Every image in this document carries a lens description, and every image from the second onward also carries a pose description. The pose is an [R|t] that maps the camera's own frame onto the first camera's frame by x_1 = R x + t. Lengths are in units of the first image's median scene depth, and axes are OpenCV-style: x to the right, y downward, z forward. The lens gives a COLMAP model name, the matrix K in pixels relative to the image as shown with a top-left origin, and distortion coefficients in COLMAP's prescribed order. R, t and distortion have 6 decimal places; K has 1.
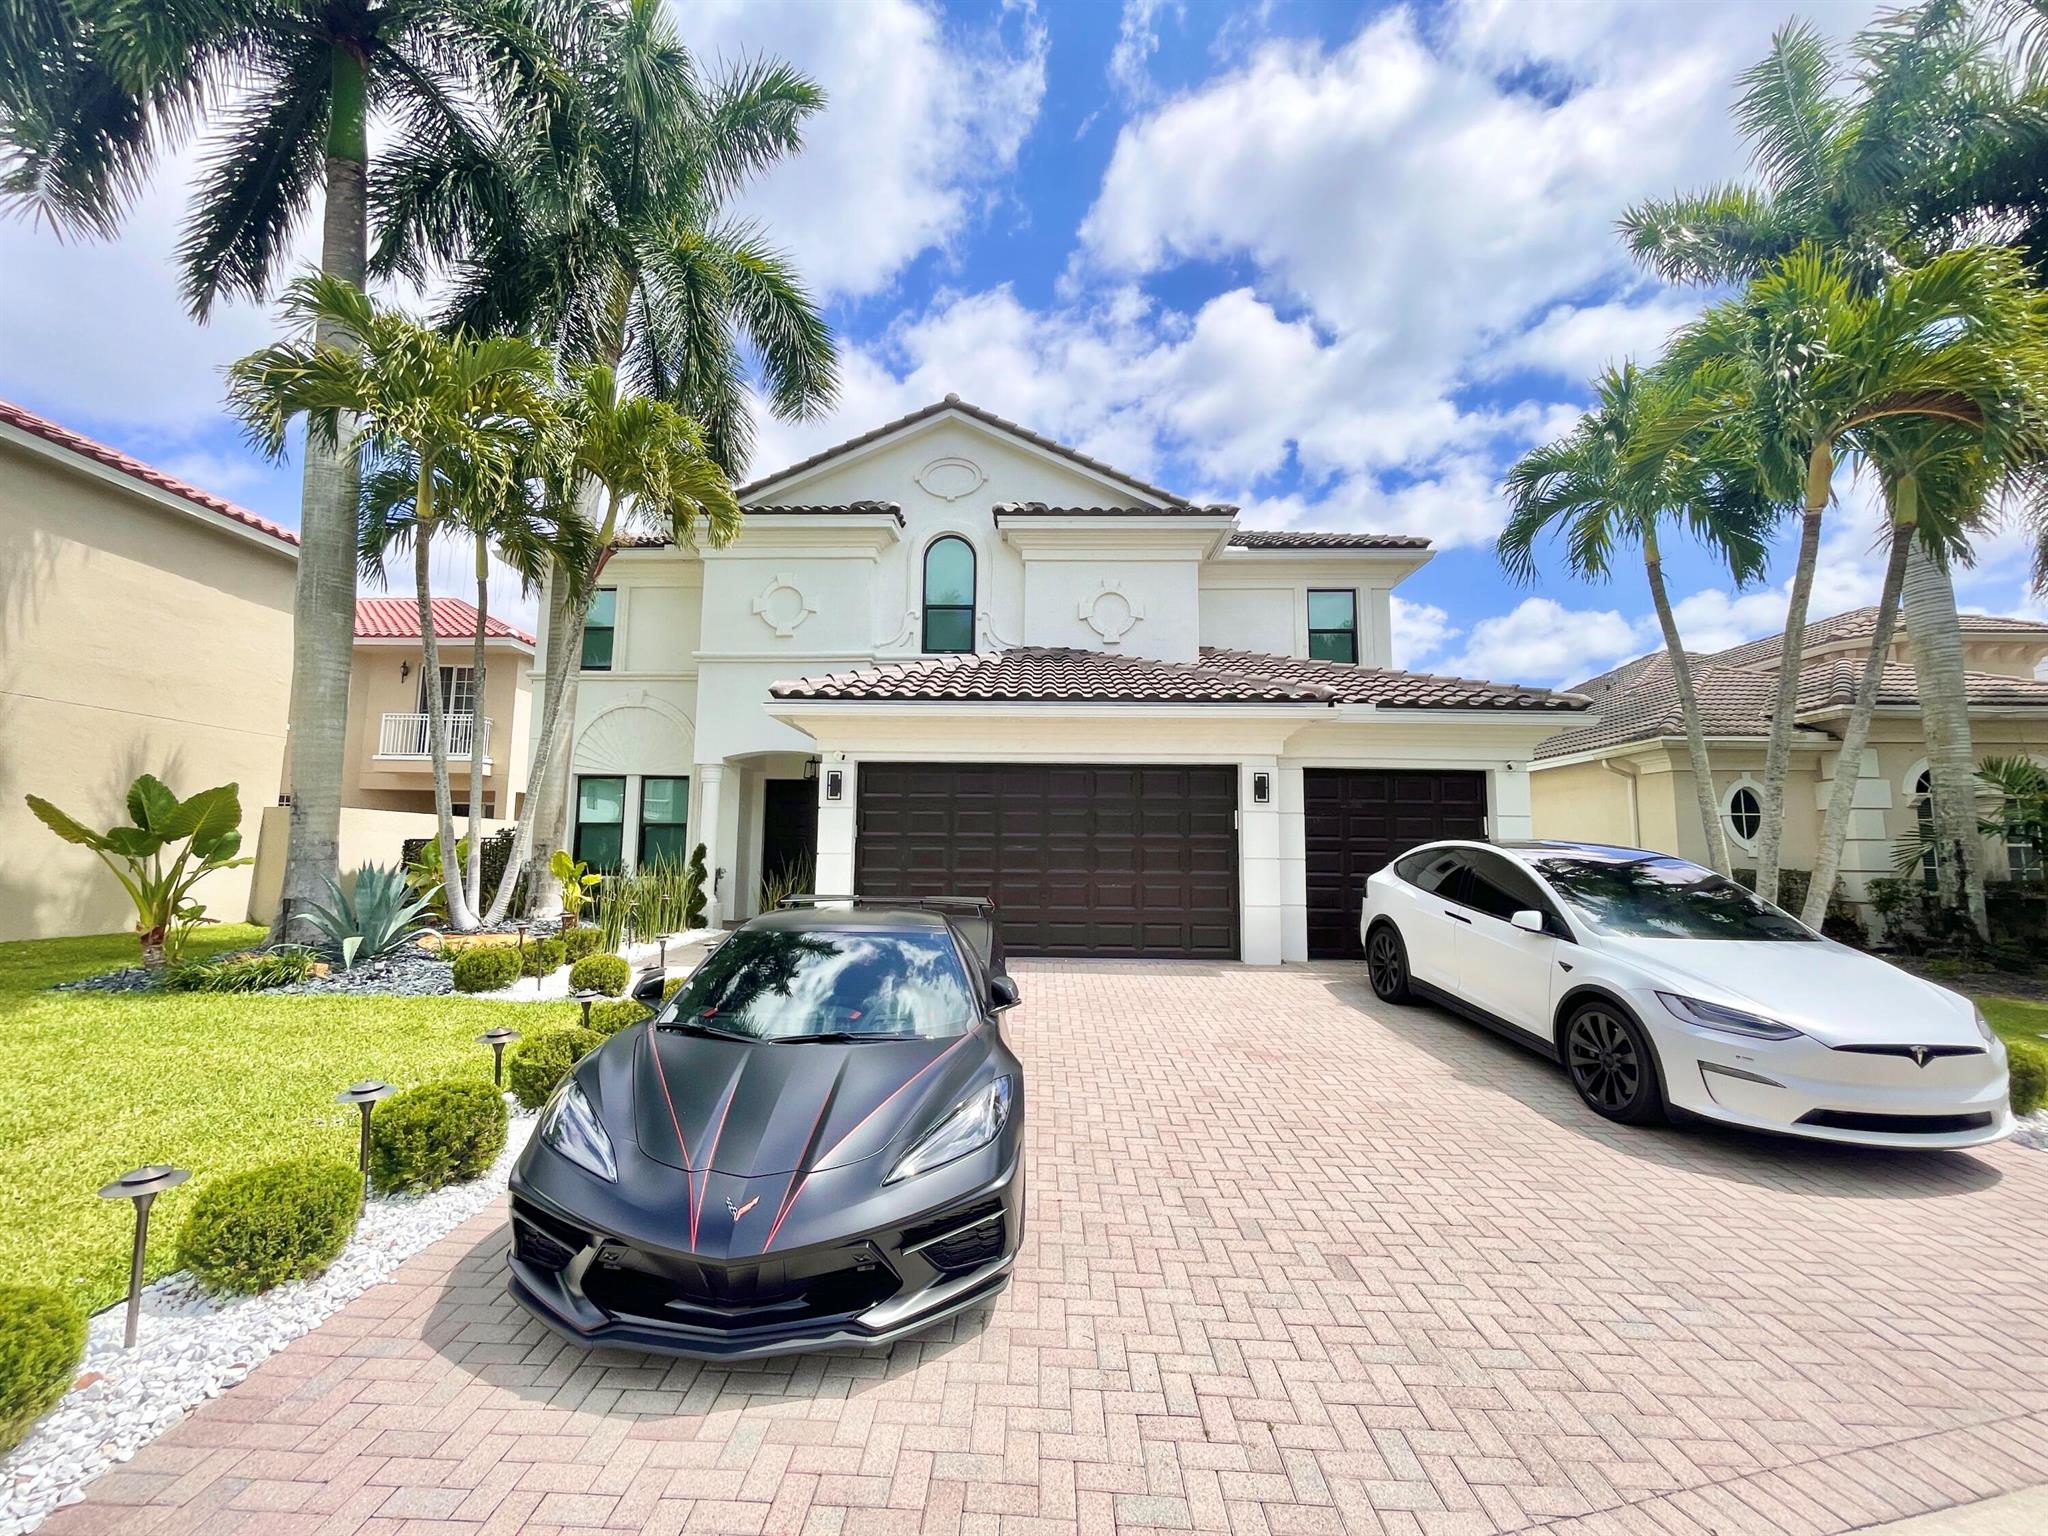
lens RADIAL K [[831.2, 0, 1024.0], [0, 831.2, 768.0], [0, 0, 1]] dist [-0.001099, 0.000079]
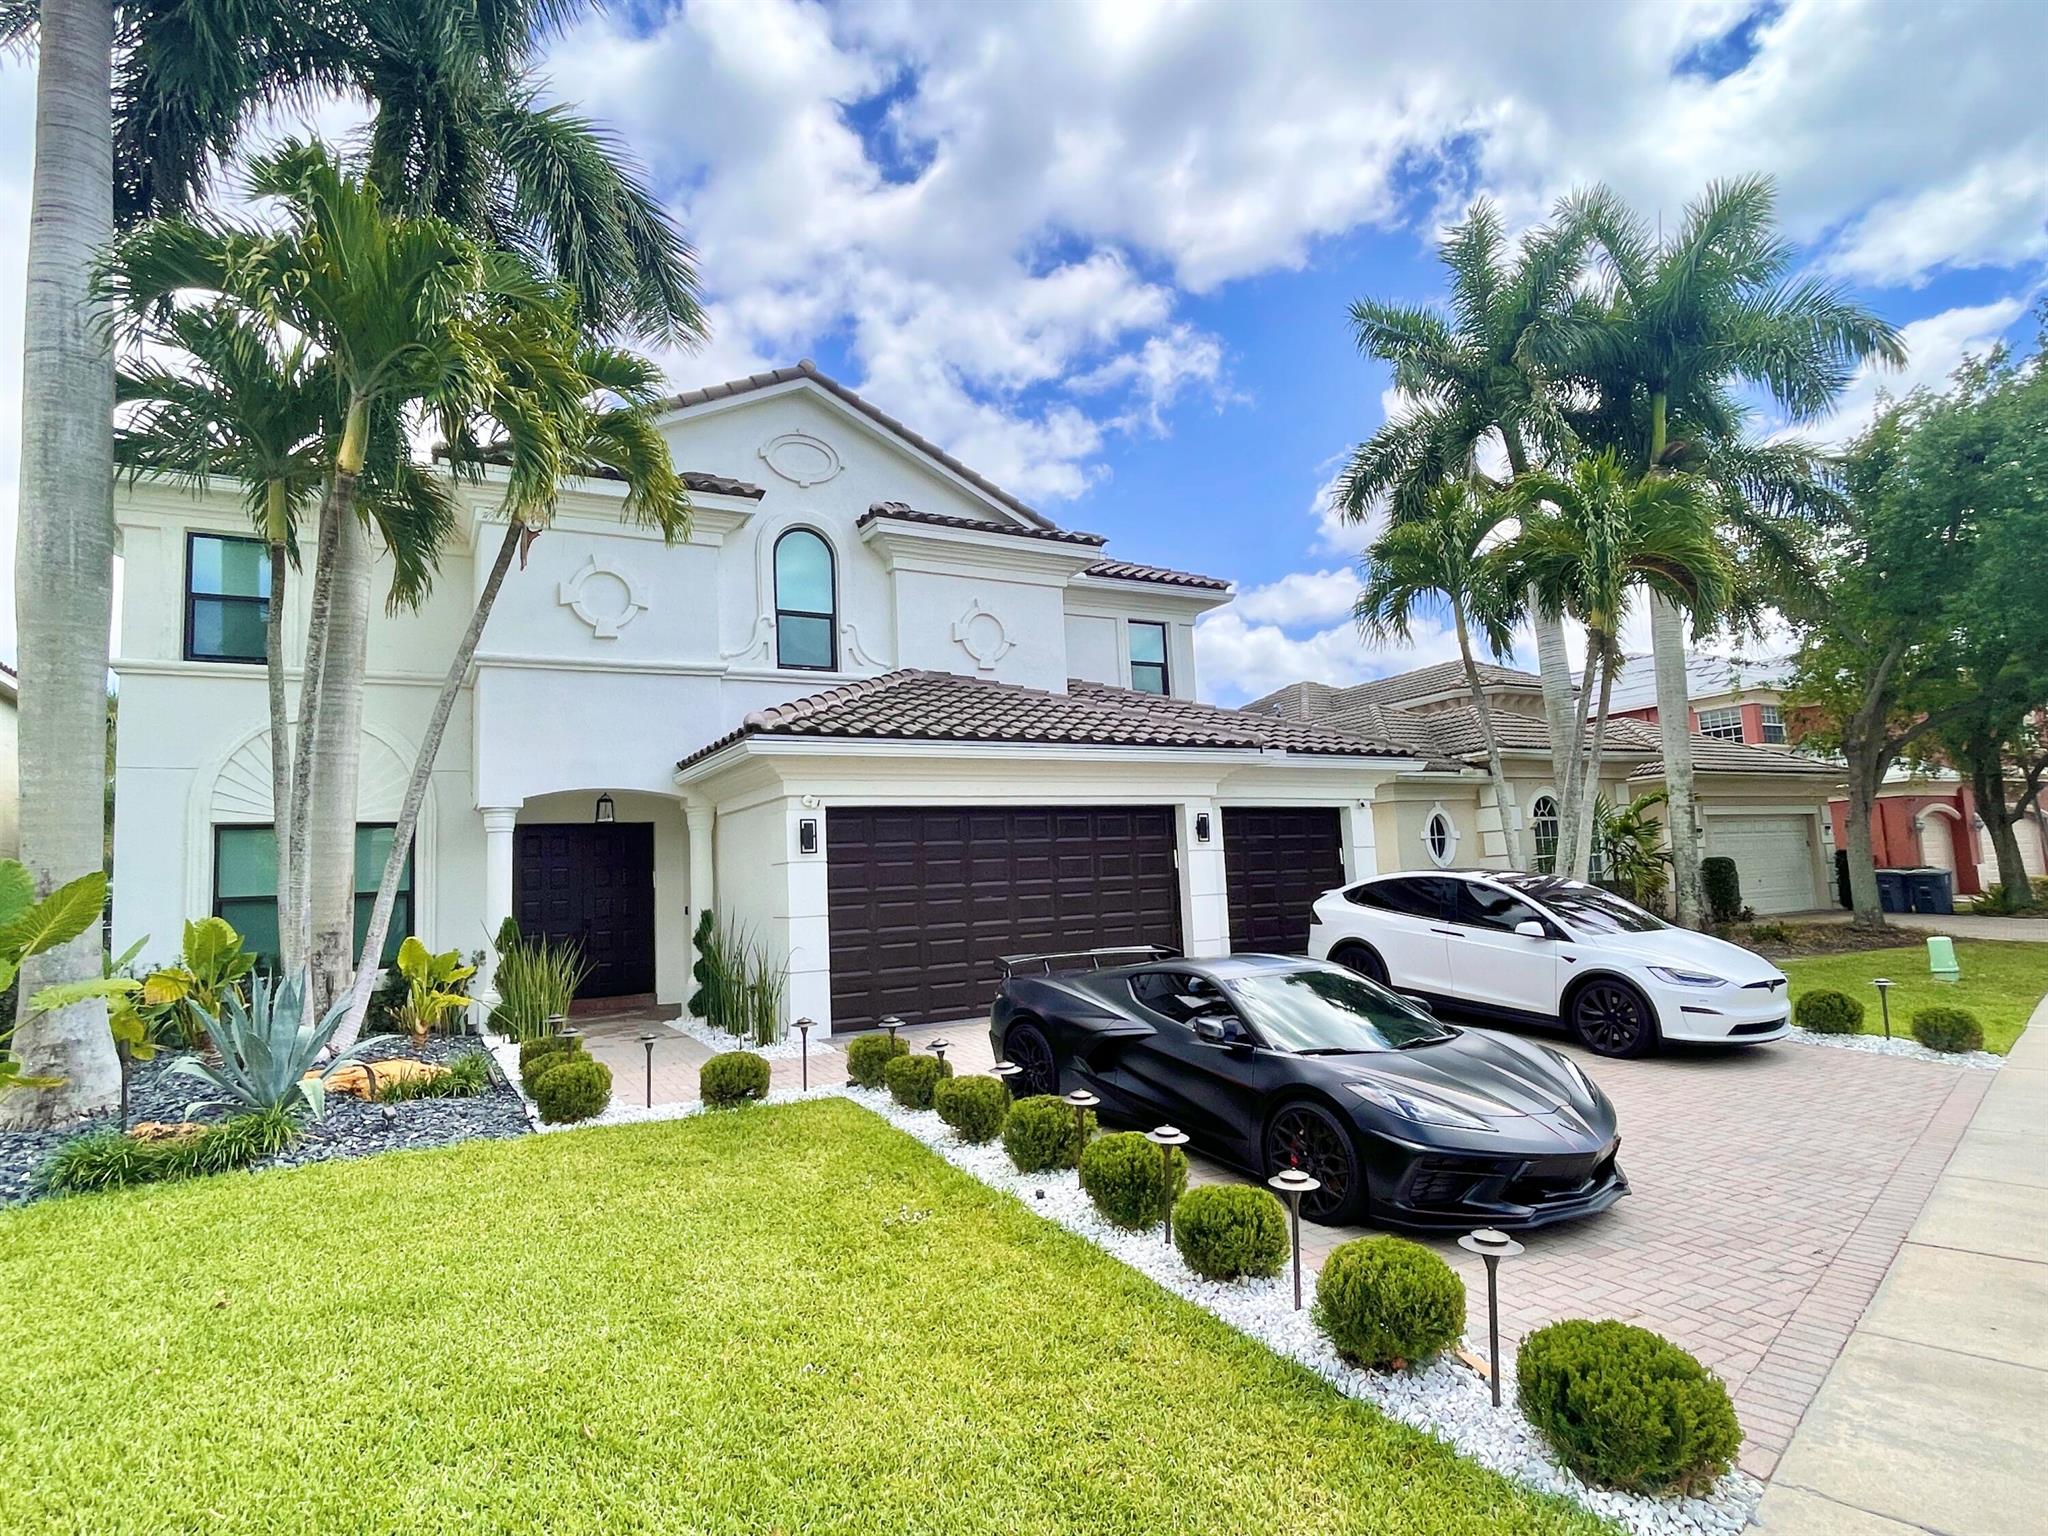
lens RADIAL K [[1094.6, 0, 1024.0], [0, 1094.6, 768.0], [0, 0, 1]] dist [-0.000729, -0.001612]
pose [[0.859994, 0.005045, 0.510279, -0.478011], [-0.000458, 0.999958, -0.009116, -0.030480], [-0.510304, 0.007606, 0.859961, -0.058761]]
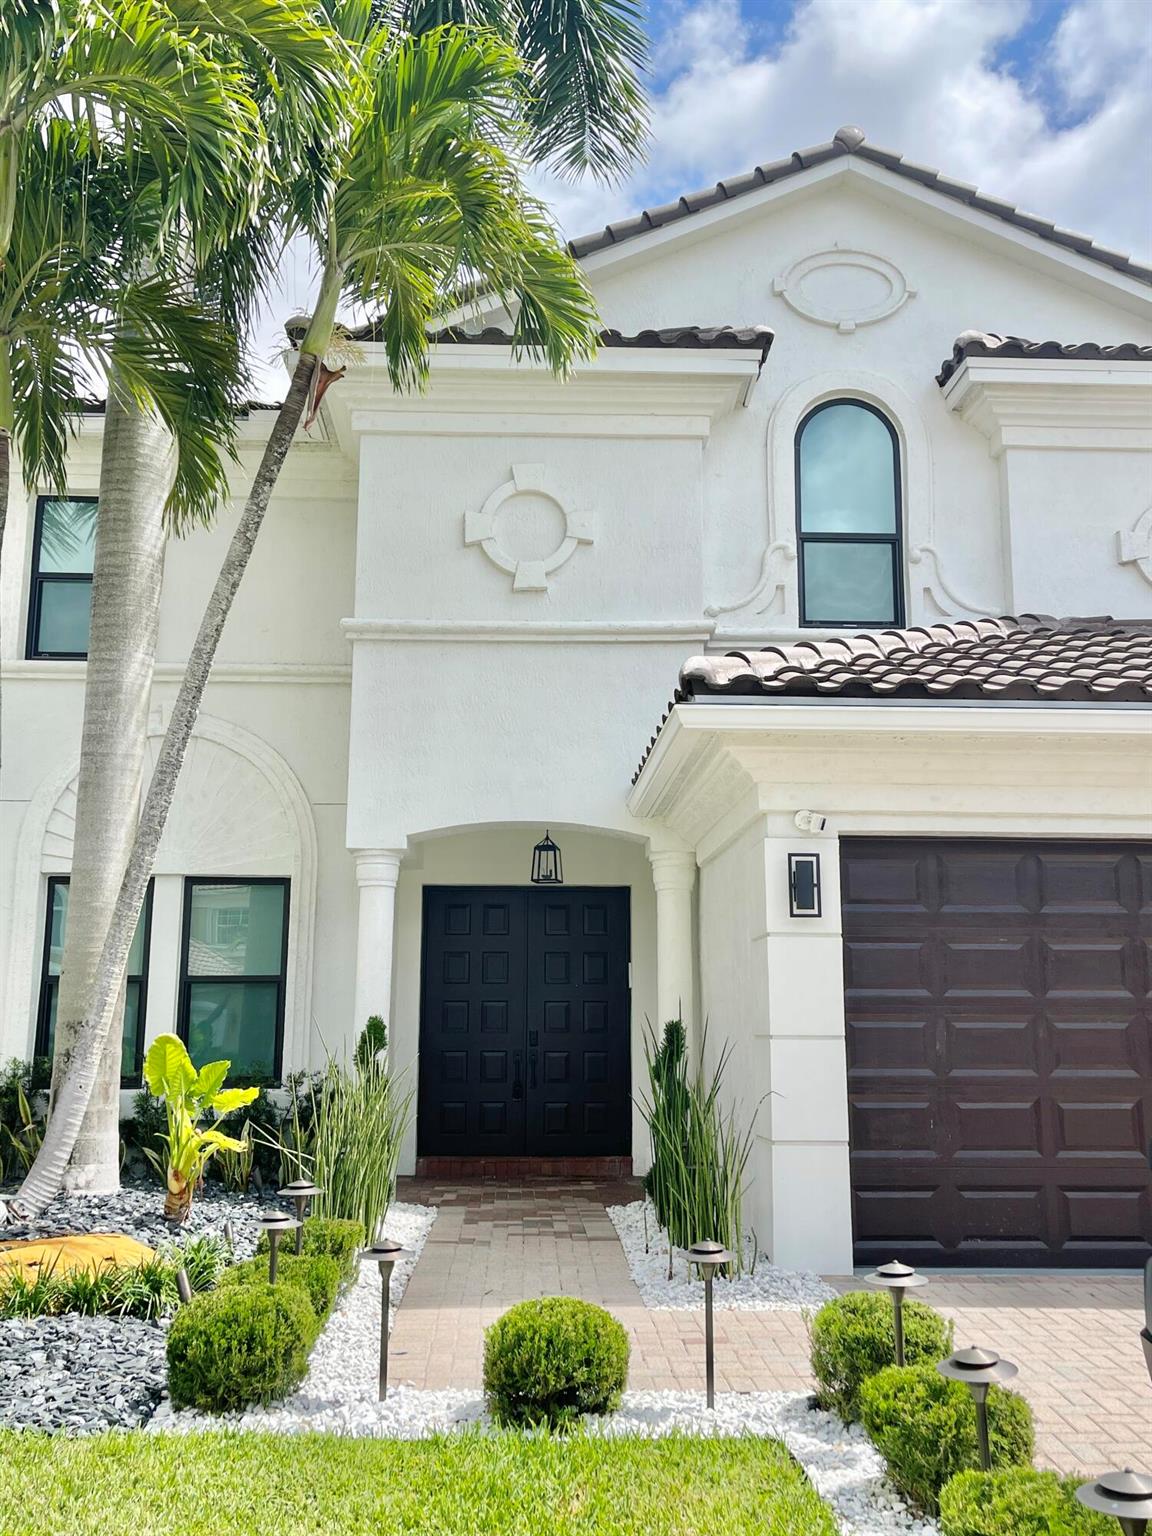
lens RADIAL K [[1400.4, 0, 576.0], [0, 1400.4, 768.0], [0, 0, 1]] dist [0.111212, -0.277923]
pose [[0.998445, 0.005095, 0.055511, -0.311991], [-0.000512, 0.996610, -0.082267, 0.015689], [-0.055742, 0.082111, 0.995063, 0.179826]]
